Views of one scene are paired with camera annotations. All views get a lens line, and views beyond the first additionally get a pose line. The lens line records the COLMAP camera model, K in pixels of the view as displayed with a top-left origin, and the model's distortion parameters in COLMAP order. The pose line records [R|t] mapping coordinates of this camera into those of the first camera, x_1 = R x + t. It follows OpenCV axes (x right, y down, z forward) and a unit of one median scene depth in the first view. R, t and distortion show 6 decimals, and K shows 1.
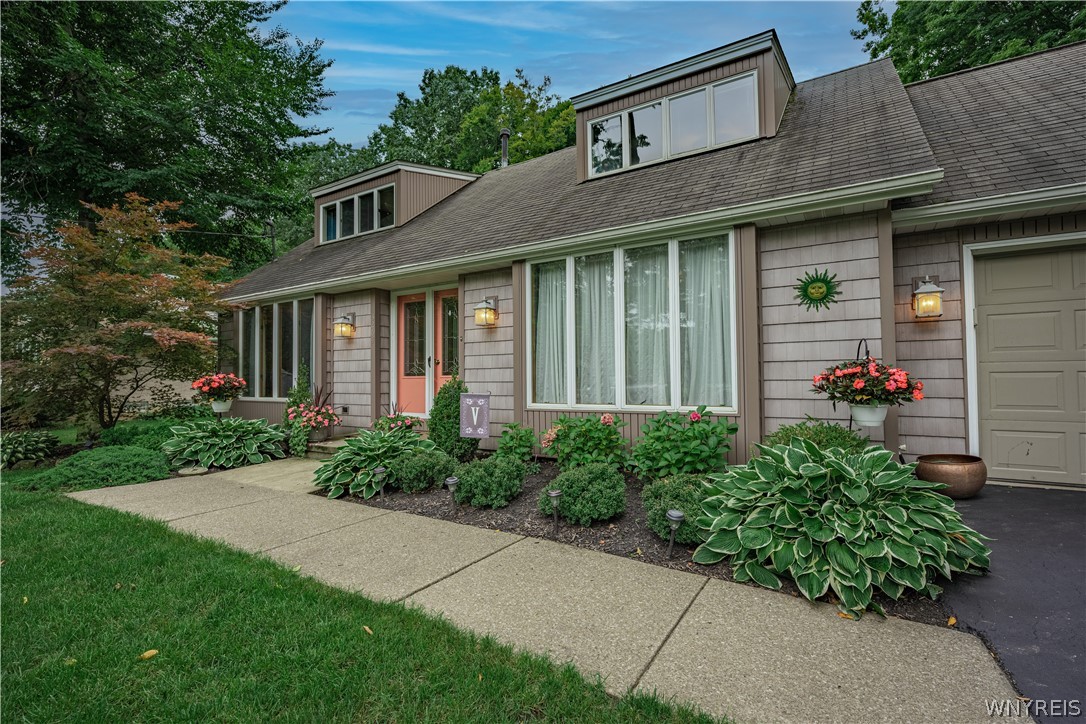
lens RADIAL K [[511.6, 0, 541.3], [0, 511.6, 363.0], [0, 0, 1]] dist [-0.012302, 0.000543]
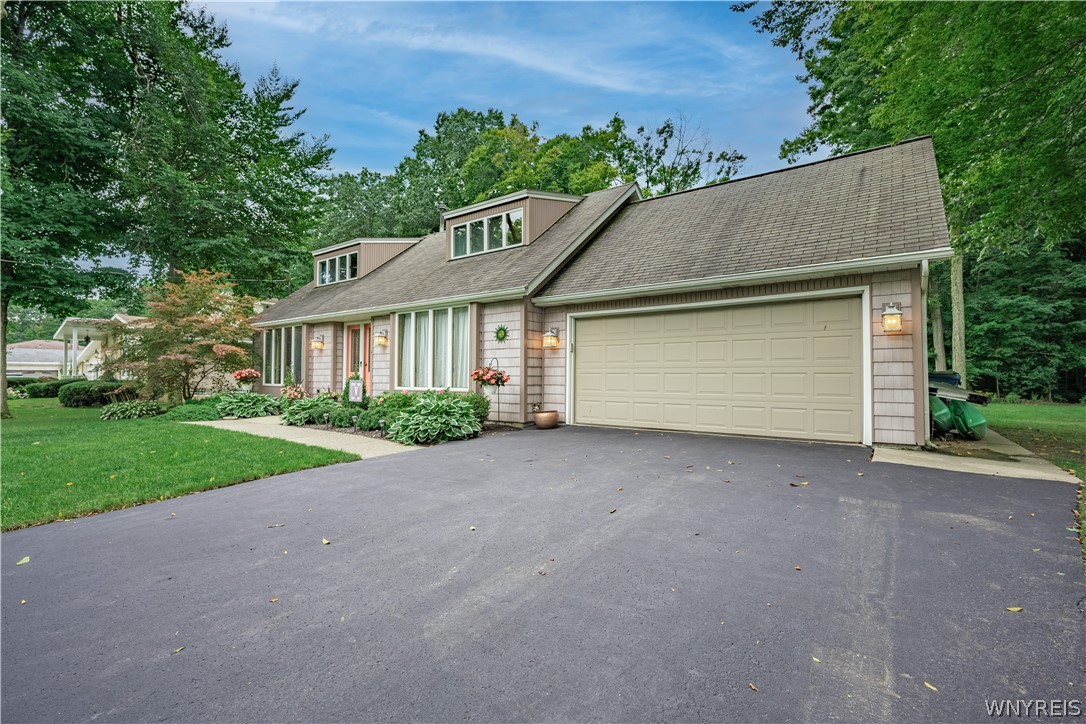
lens RADIAL K [[511.6, 0, 546.4], [0, 511.6, 363.8], [0, 0, 1]] dist [-0.012302, 0.000543]
pose [[0.996603, 0.012244, -0.081444, 0.511857], [-0.012057, 0.999923, 0.002780, -0.014710], [0.081472, -0.001788, 0.996674, -0.638722]]
